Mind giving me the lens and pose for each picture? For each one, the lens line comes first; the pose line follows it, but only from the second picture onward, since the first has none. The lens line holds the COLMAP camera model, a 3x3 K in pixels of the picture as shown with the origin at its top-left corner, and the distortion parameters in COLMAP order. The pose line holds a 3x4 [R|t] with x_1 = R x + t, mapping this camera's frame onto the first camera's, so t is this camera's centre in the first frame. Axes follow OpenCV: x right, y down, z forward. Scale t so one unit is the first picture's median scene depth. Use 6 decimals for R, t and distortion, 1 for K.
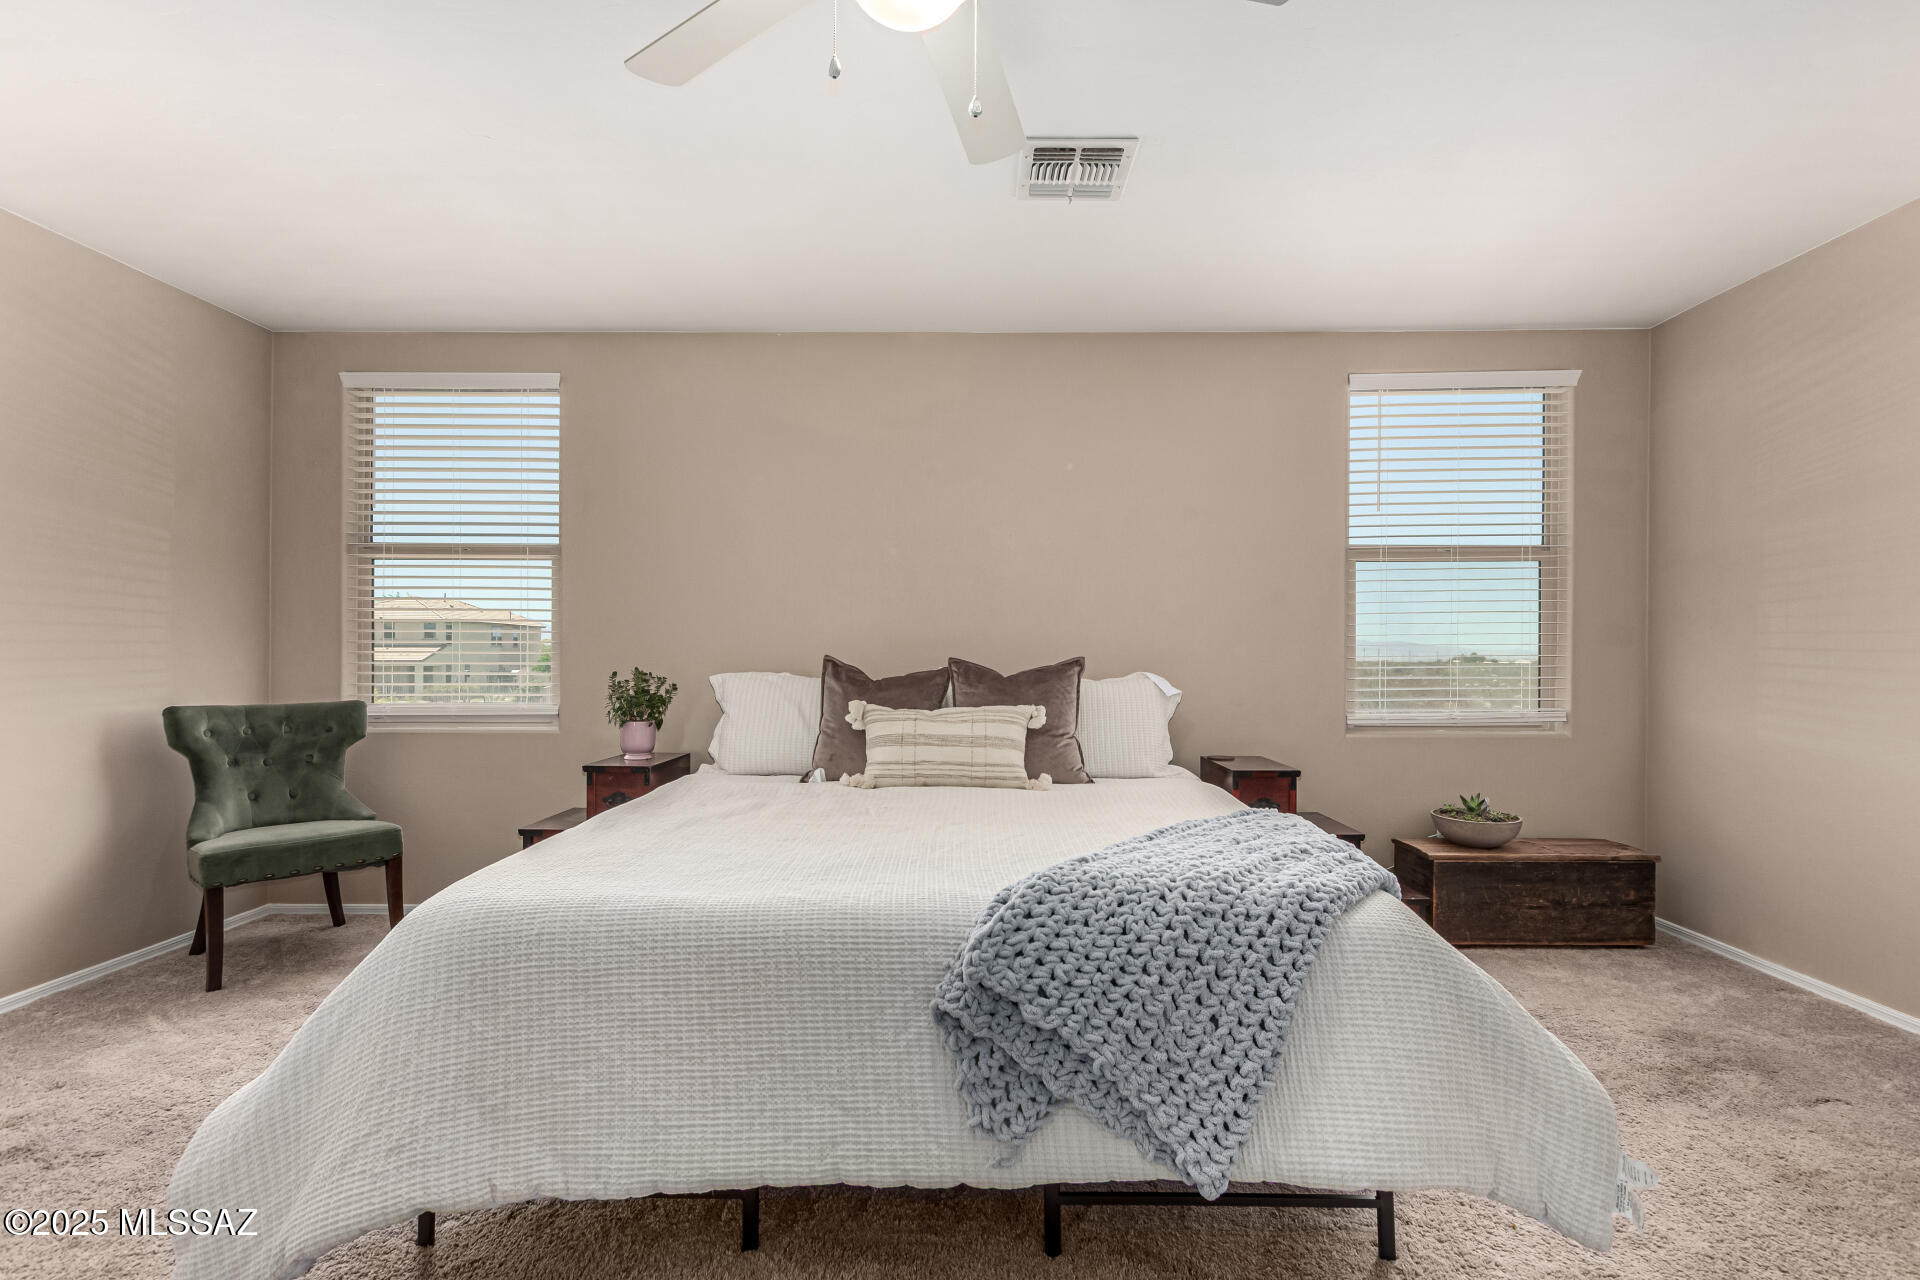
lens RADIAL K [[869.2, 0, 952.6], [0, 869.2, 651.9], [0, 0, 1]] dist [0.012962, 0.000315]
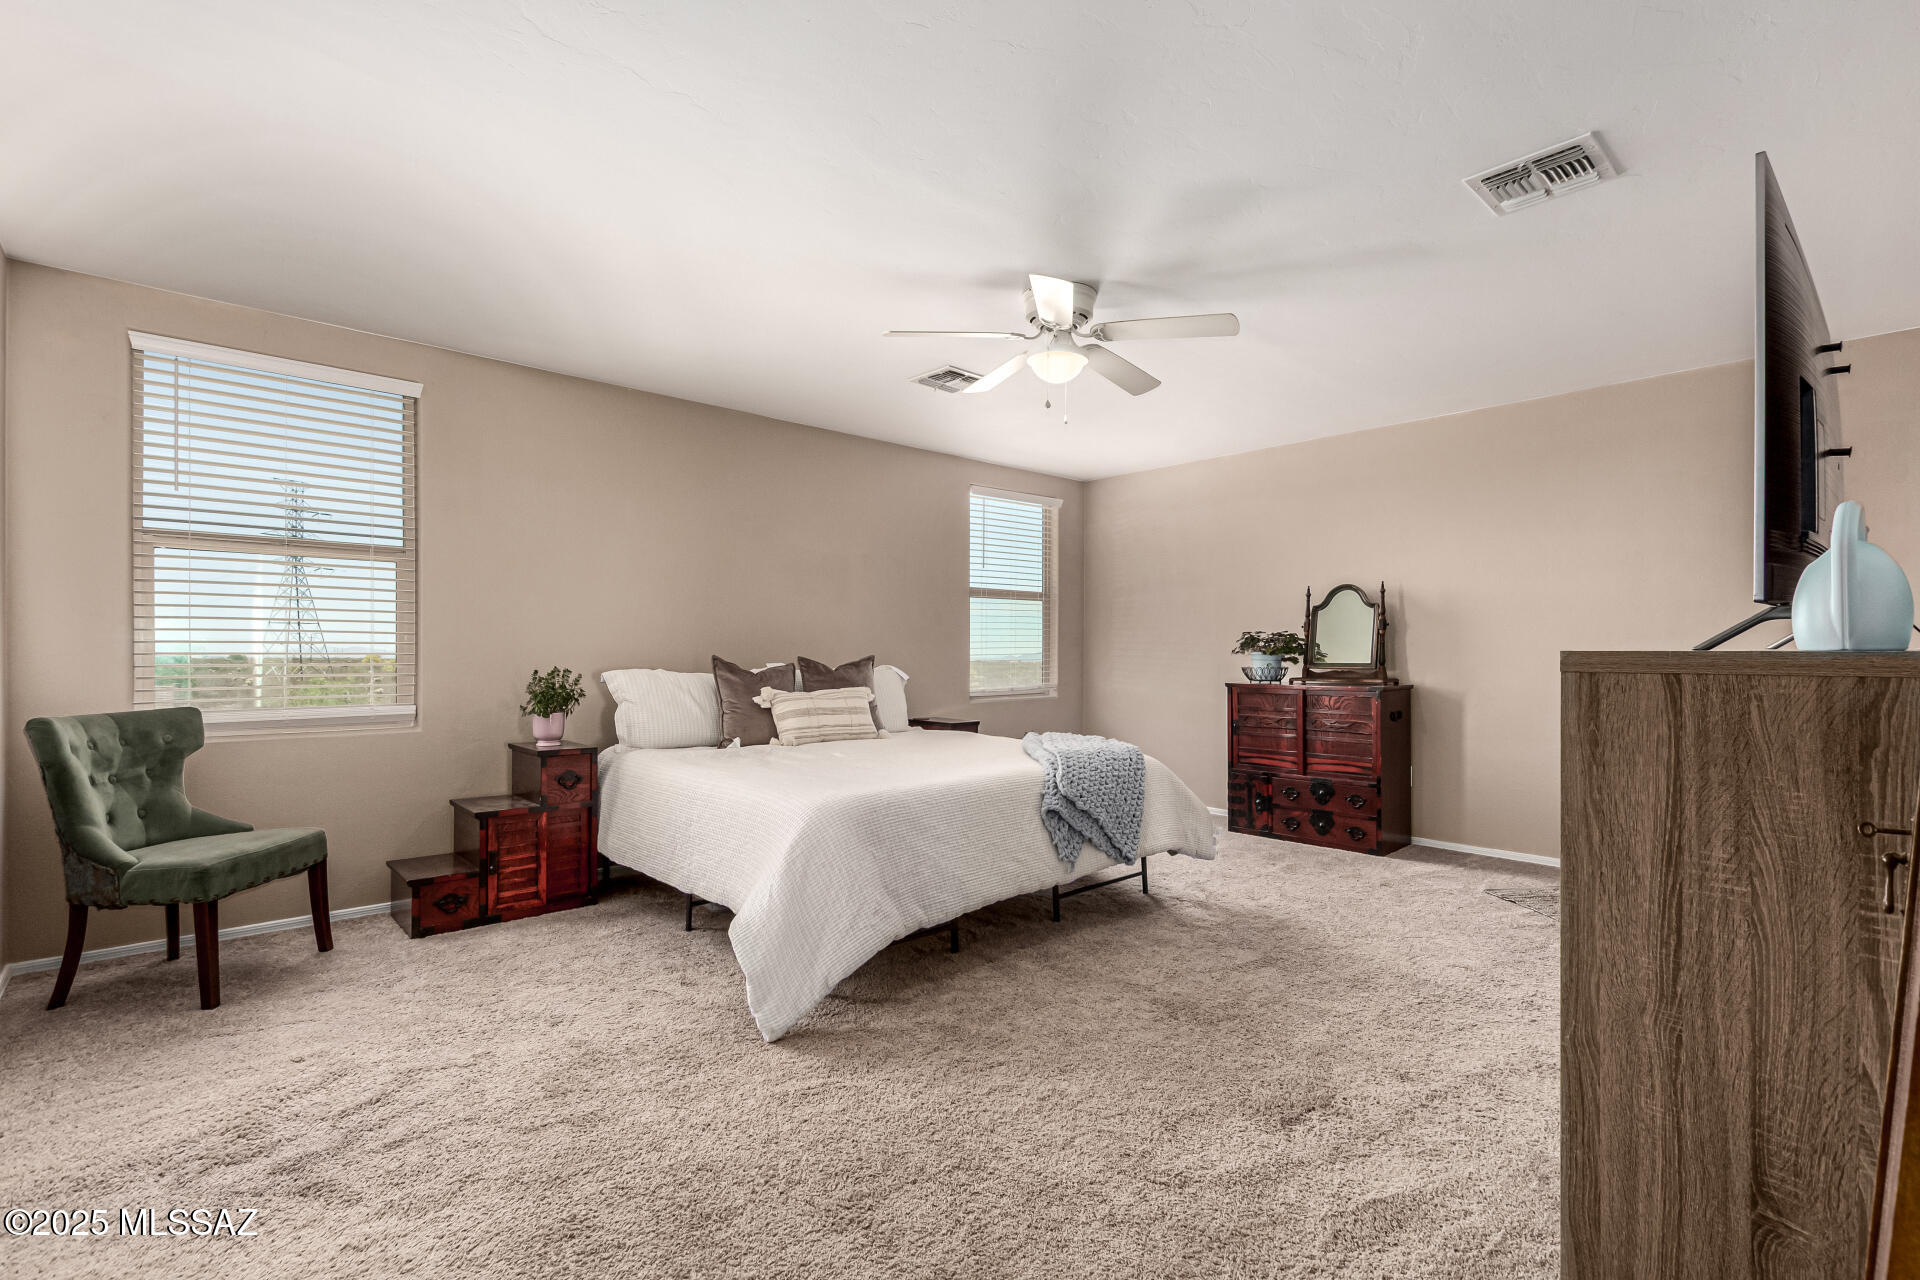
lens RADIAL K [[869.2, 0, 971.6], [0, 869.2, 641.5], [0, 0, 1]] dist [0.012962, 0.000315]
pose [[0.724018, 0.006752, 0.689748, -0.776551], [0.002609, 0.999918, -0.012527, 0.001371], [-0.689776, 0.010869, 0.723941, -0.224271]]
